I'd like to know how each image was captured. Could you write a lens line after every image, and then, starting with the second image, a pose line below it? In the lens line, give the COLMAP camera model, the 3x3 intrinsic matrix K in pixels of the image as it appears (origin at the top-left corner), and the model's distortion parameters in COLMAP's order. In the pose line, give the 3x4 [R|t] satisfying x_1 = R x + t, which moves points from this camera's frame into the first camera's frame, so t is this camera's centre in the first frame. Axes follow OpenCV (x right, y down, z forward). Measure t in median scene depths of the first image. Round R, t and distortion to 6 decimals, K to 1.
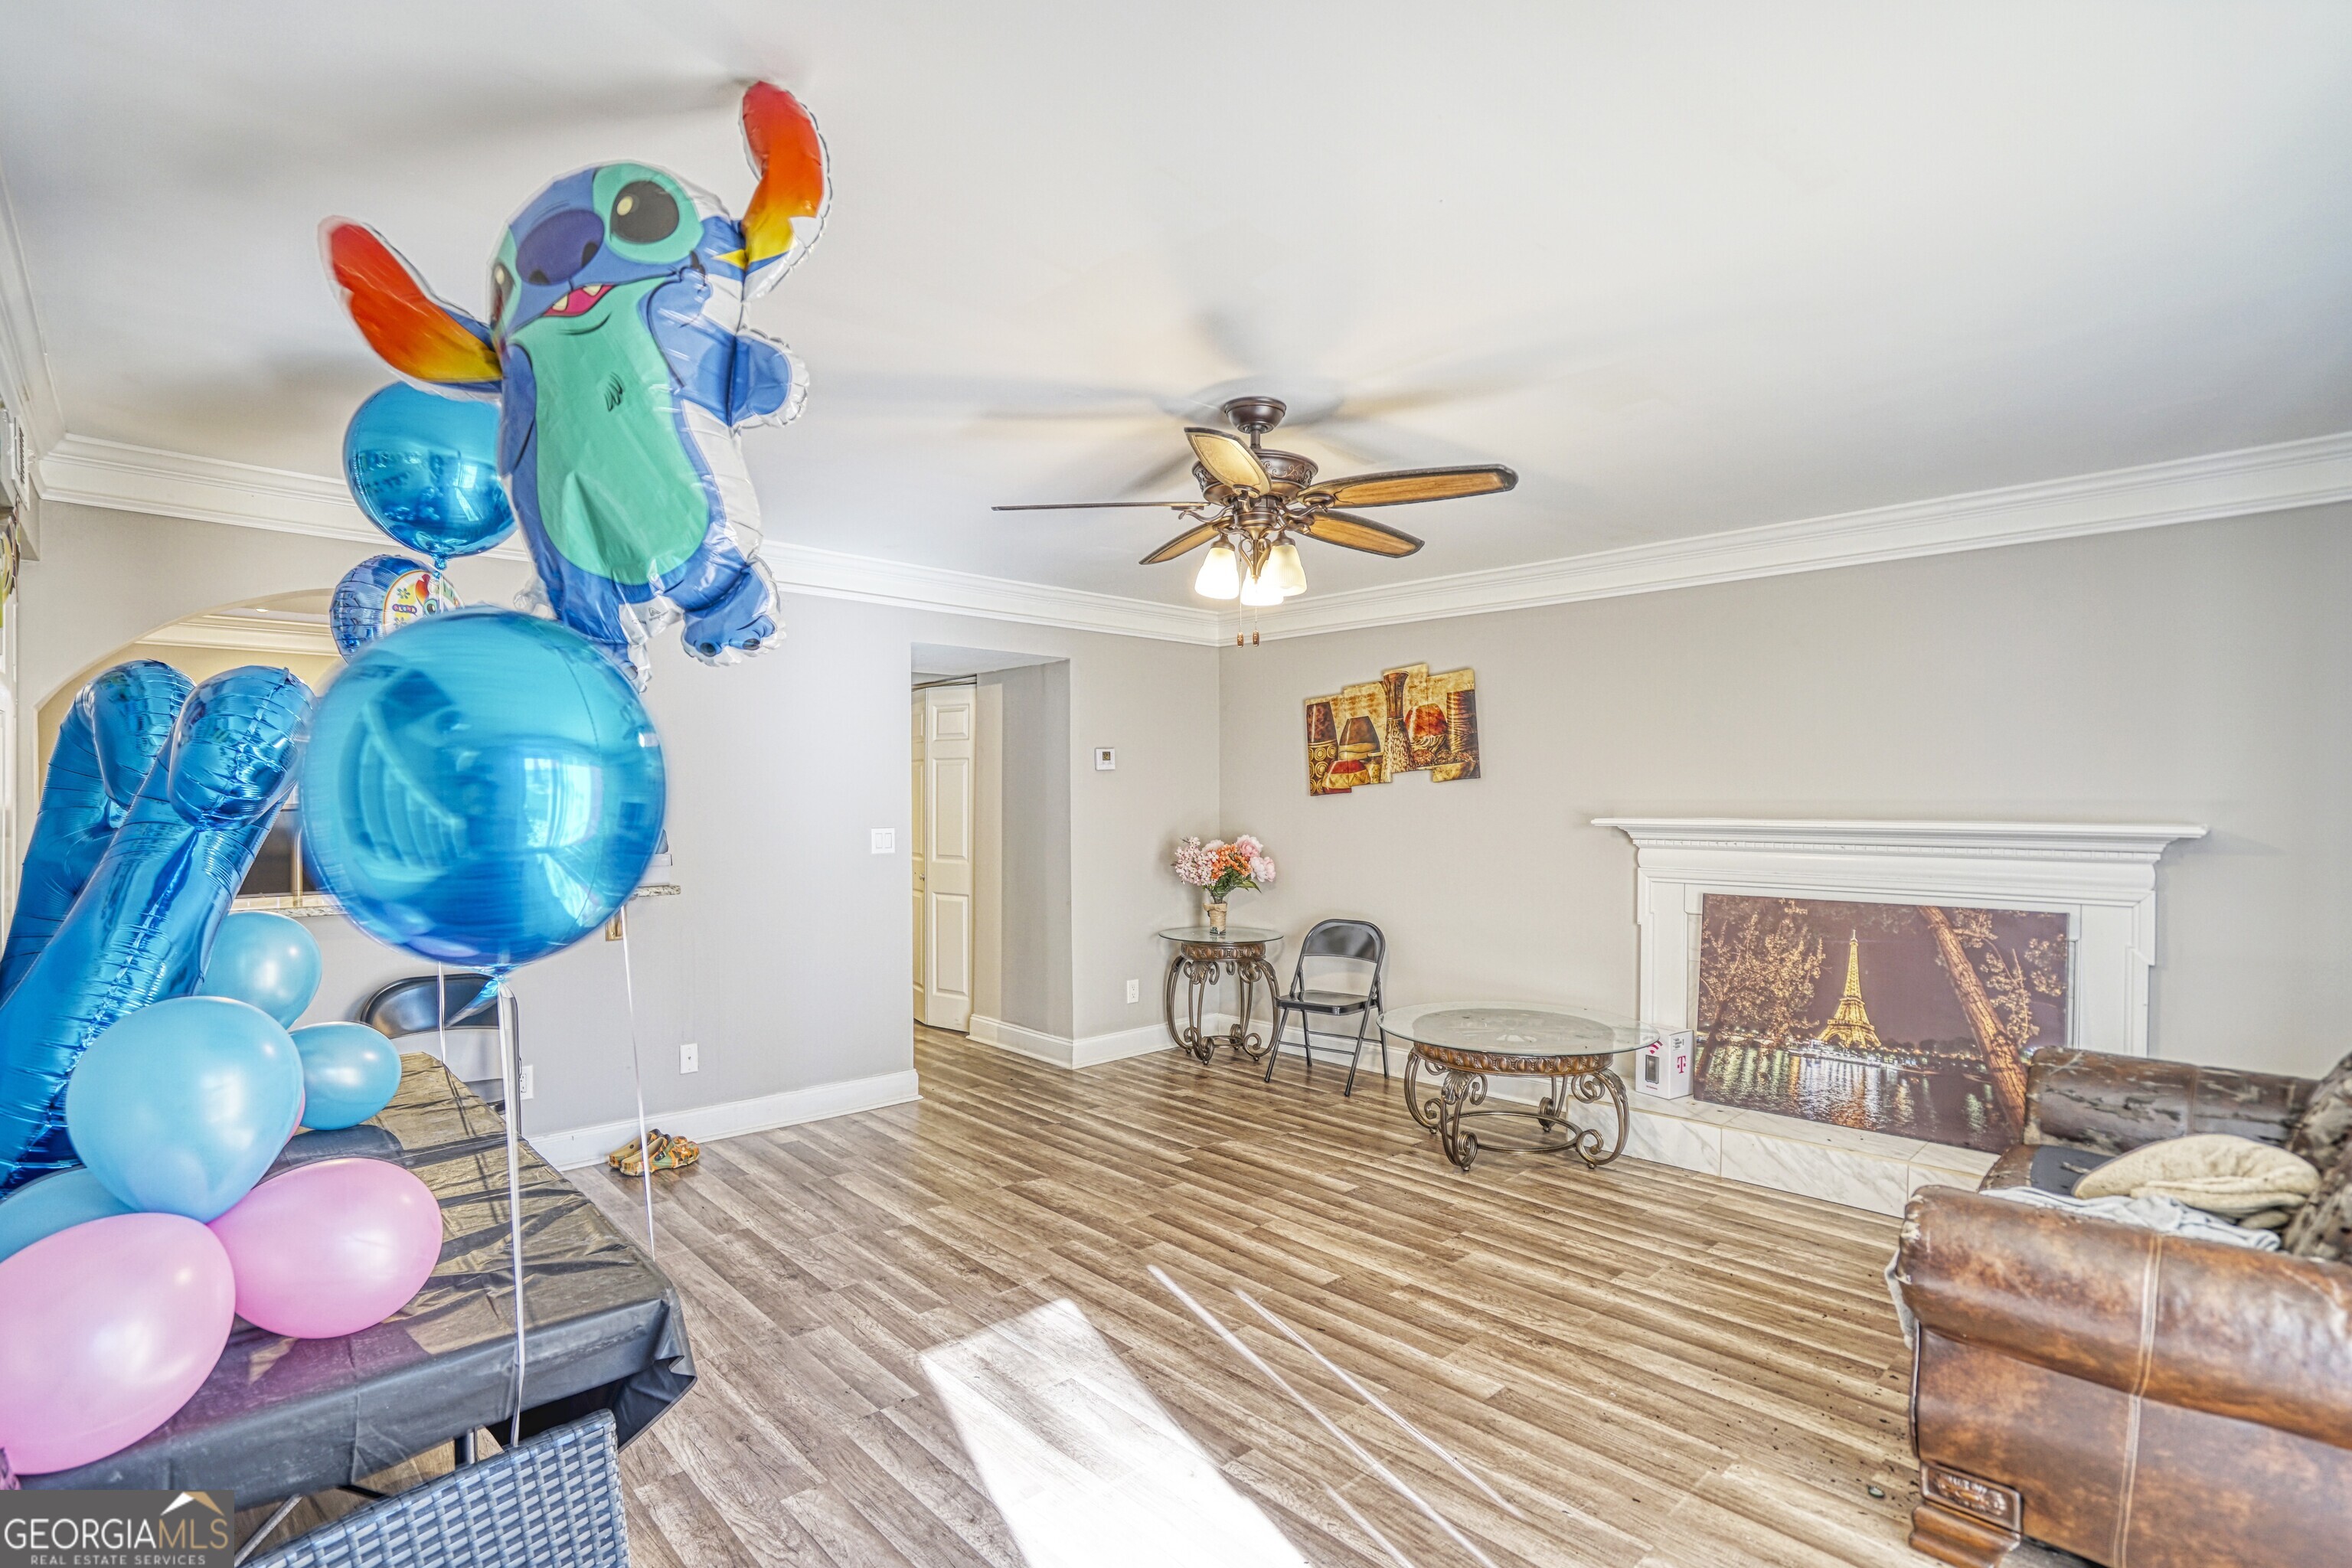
lens RADIAL K [[1113.3, 0, 1177.8], [0, 1113.3, 796.6], [0, 0, 1]] dist [-0.051324, 0.000251]
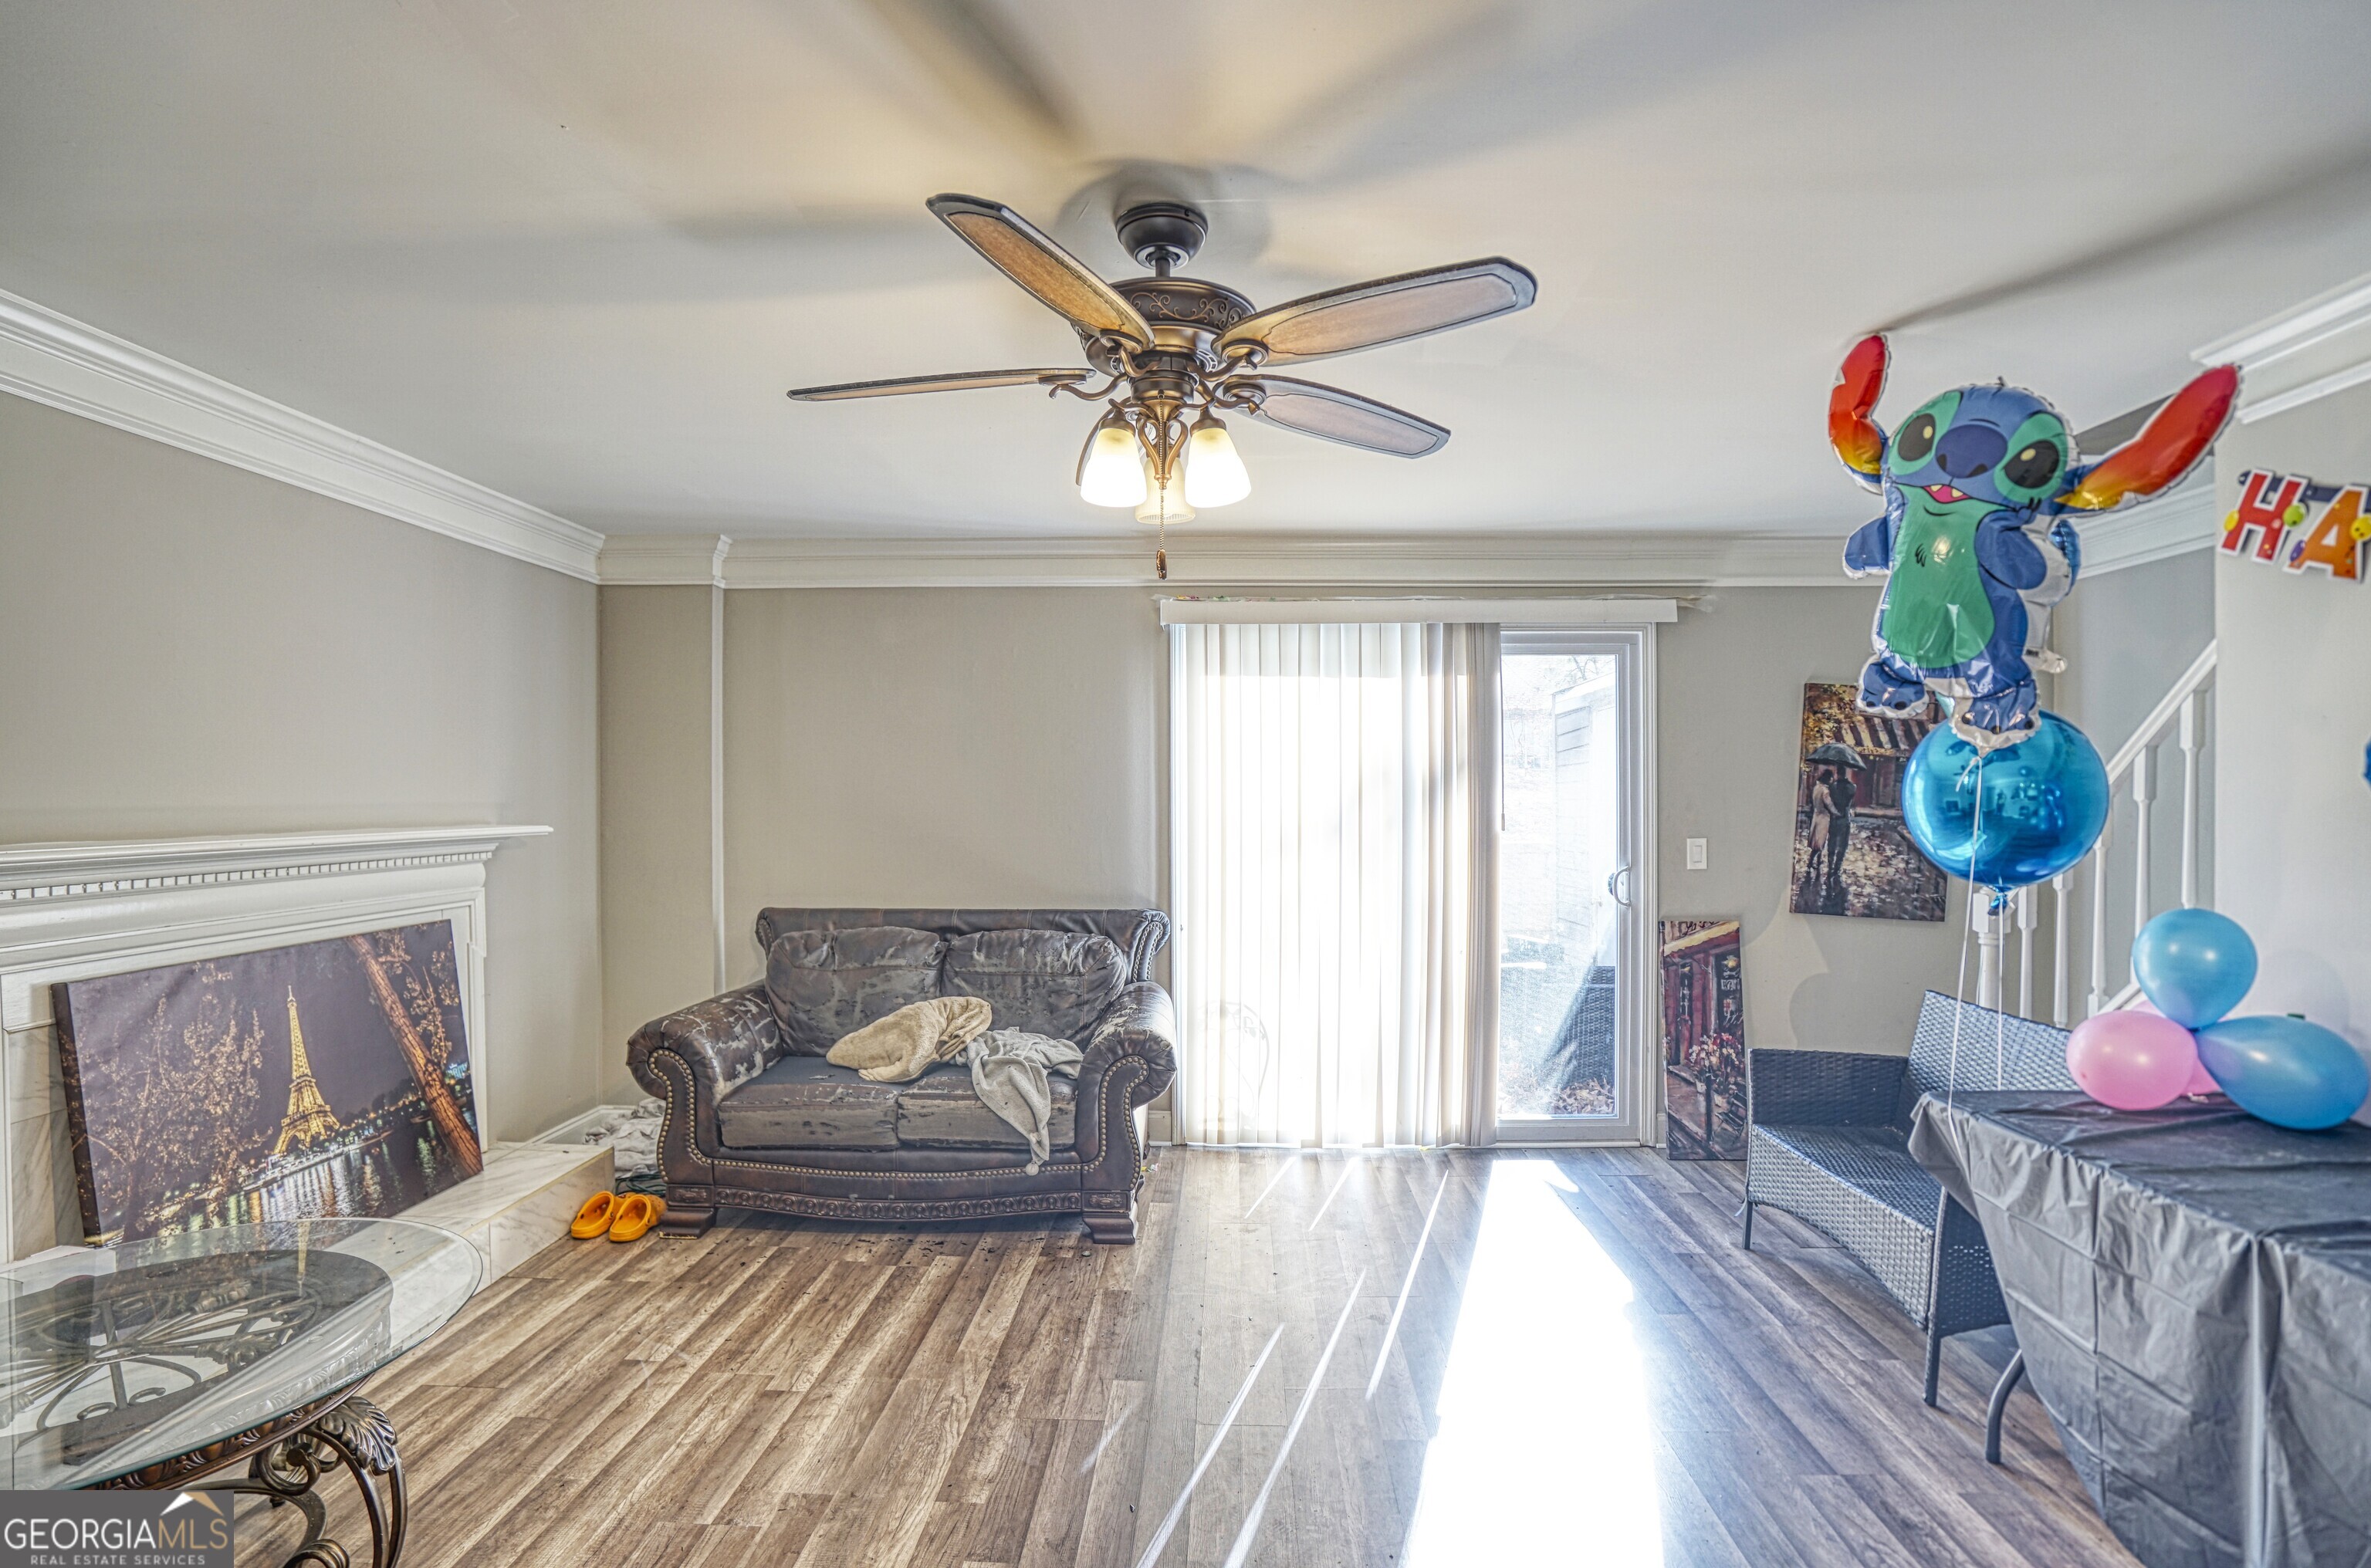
lens RADIAL K [[1114.9, 0, 1206.6], [0, 1114.9, 796.2], [0, 0, 1]] dist [-0.067425, 0.034187]
pose [[-0.707206, -0.001120, 0.707006, -0.302375], [0.000989, 0.999996, 0.002573, -0.004214], [-0.707007, 0.002519, -0.707203, 1.037776]]
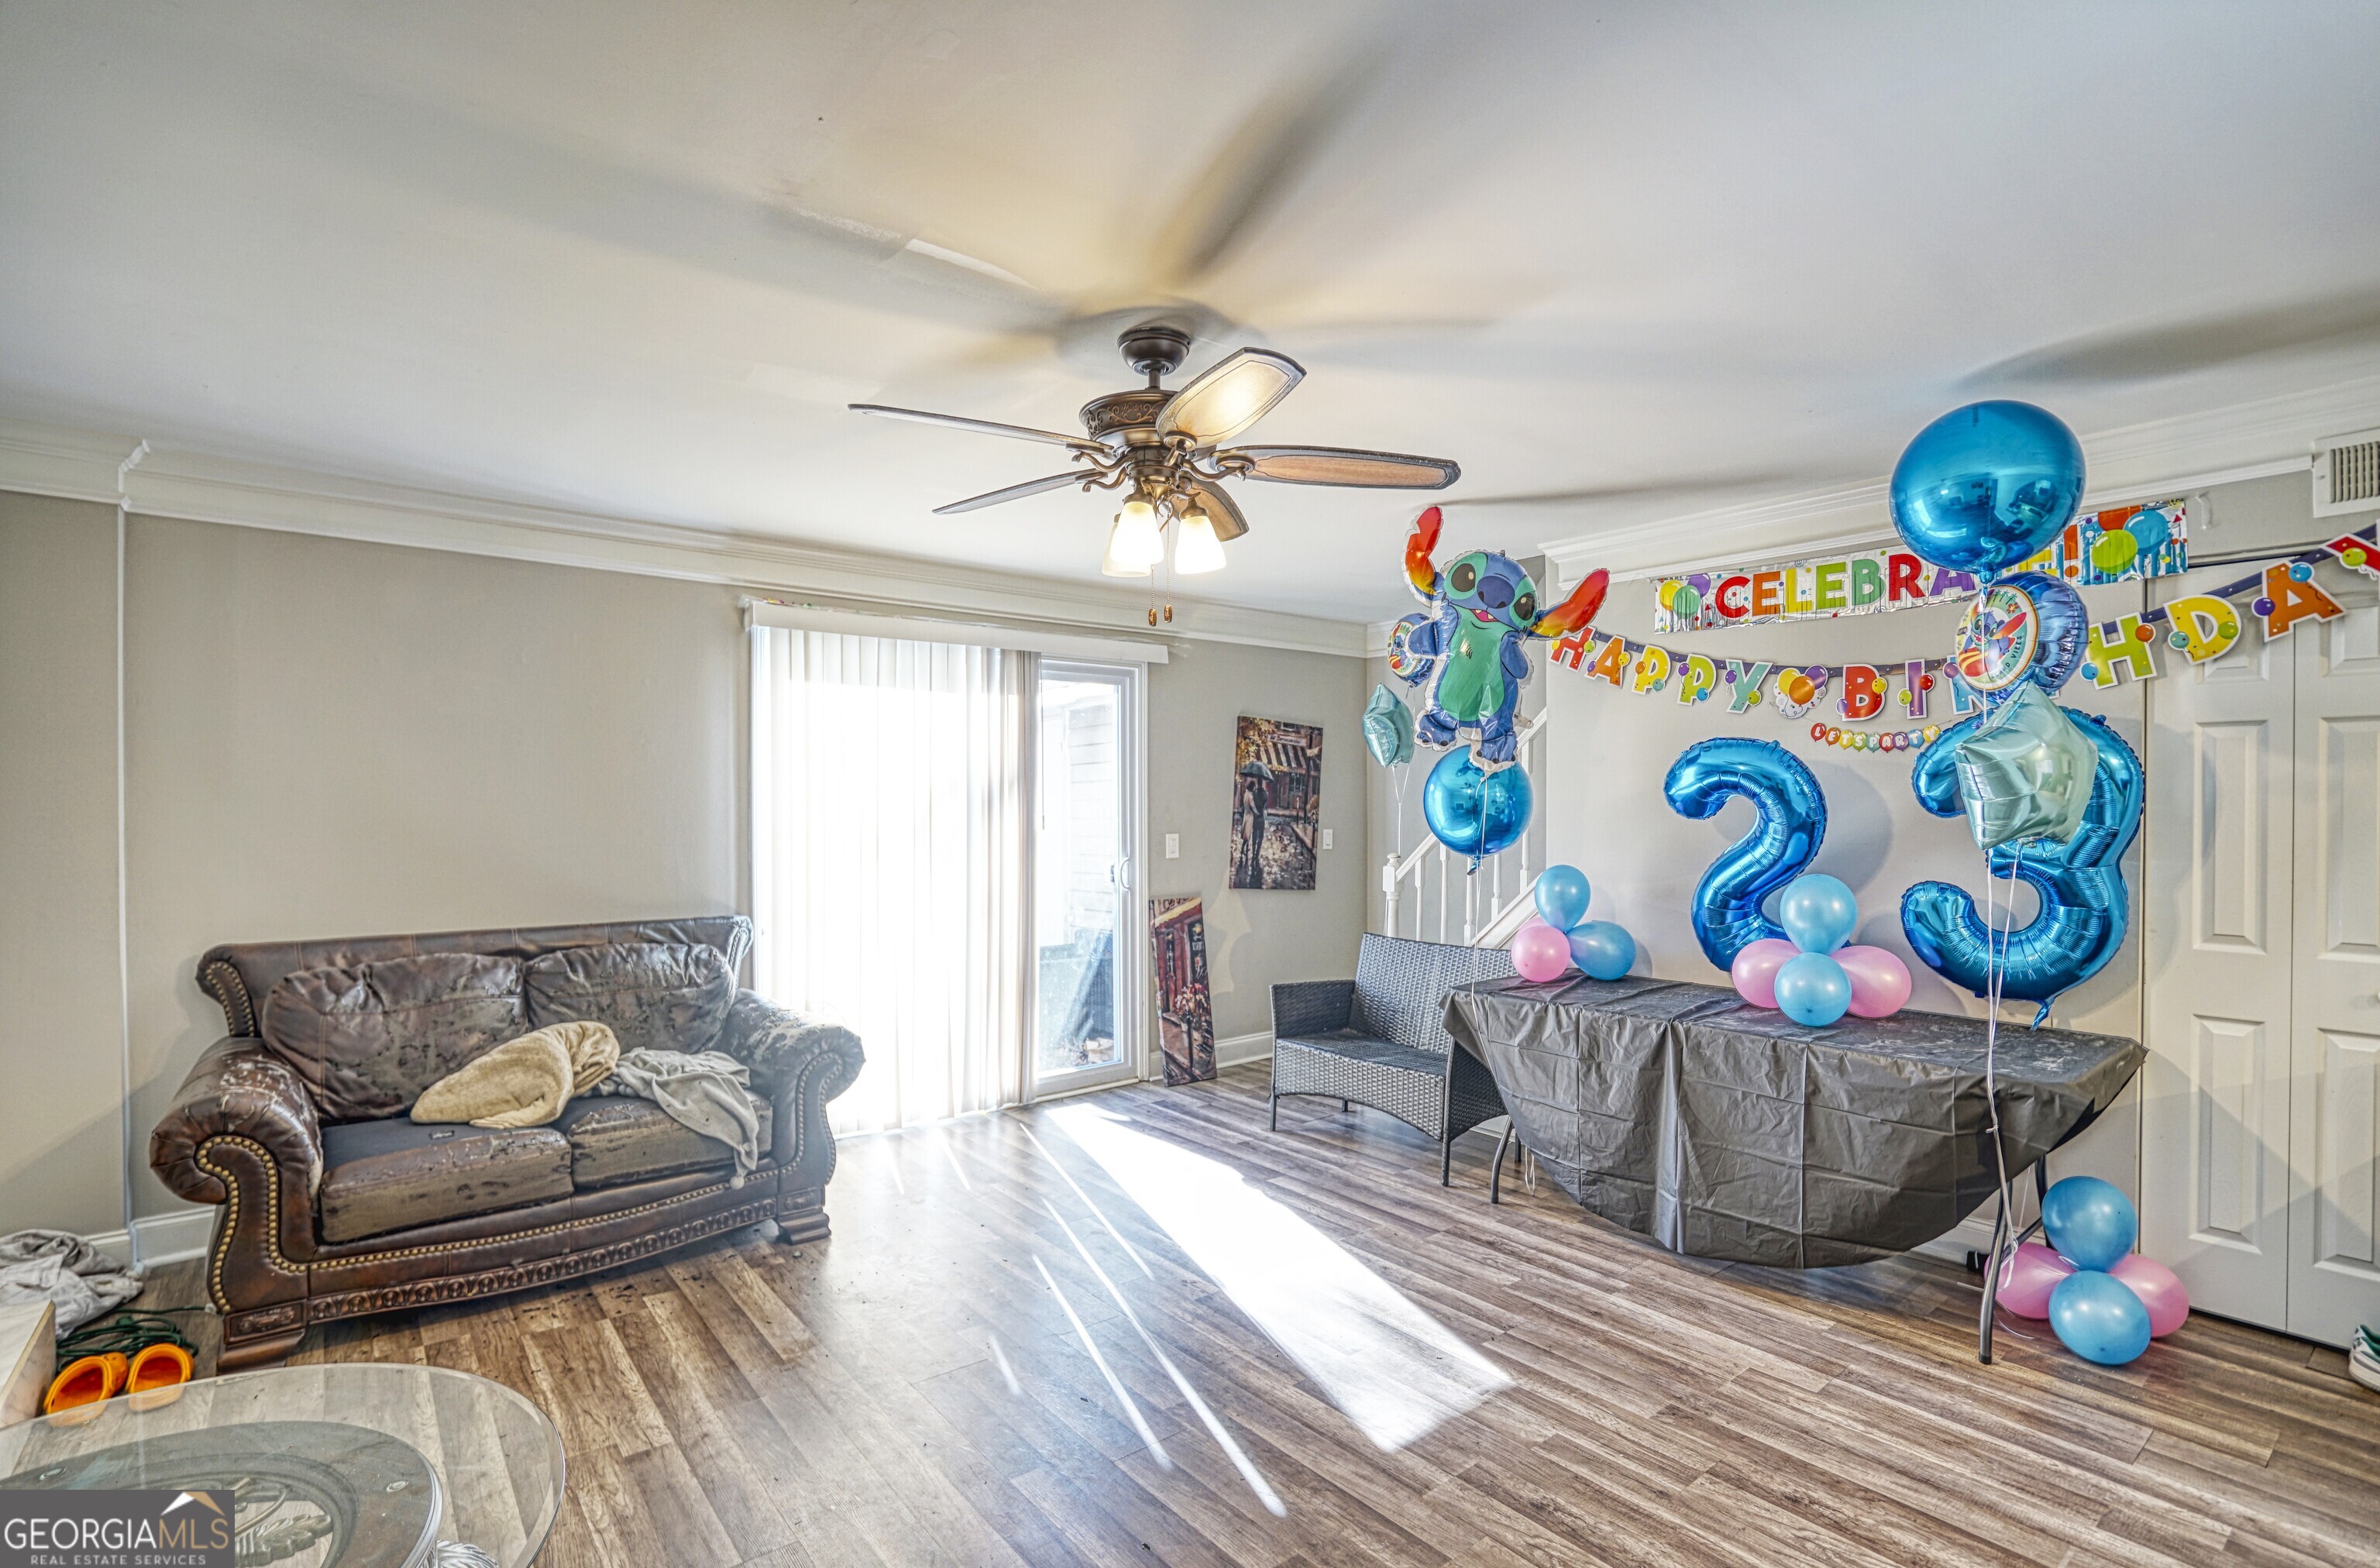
lens RADIAL K [[1106.9, 0, 1187.2], [0, 1106.9, 801.9], [0, 0, 1]] dist [-0.025568, 0.000827]
pose [[-0.996018, -0.003652, 0.089082, -0.021363], [-0.003425, 0.999990, 0.002697, -0.003242], [-0.089091, 0.002381, -0.996021, 1.311997]]
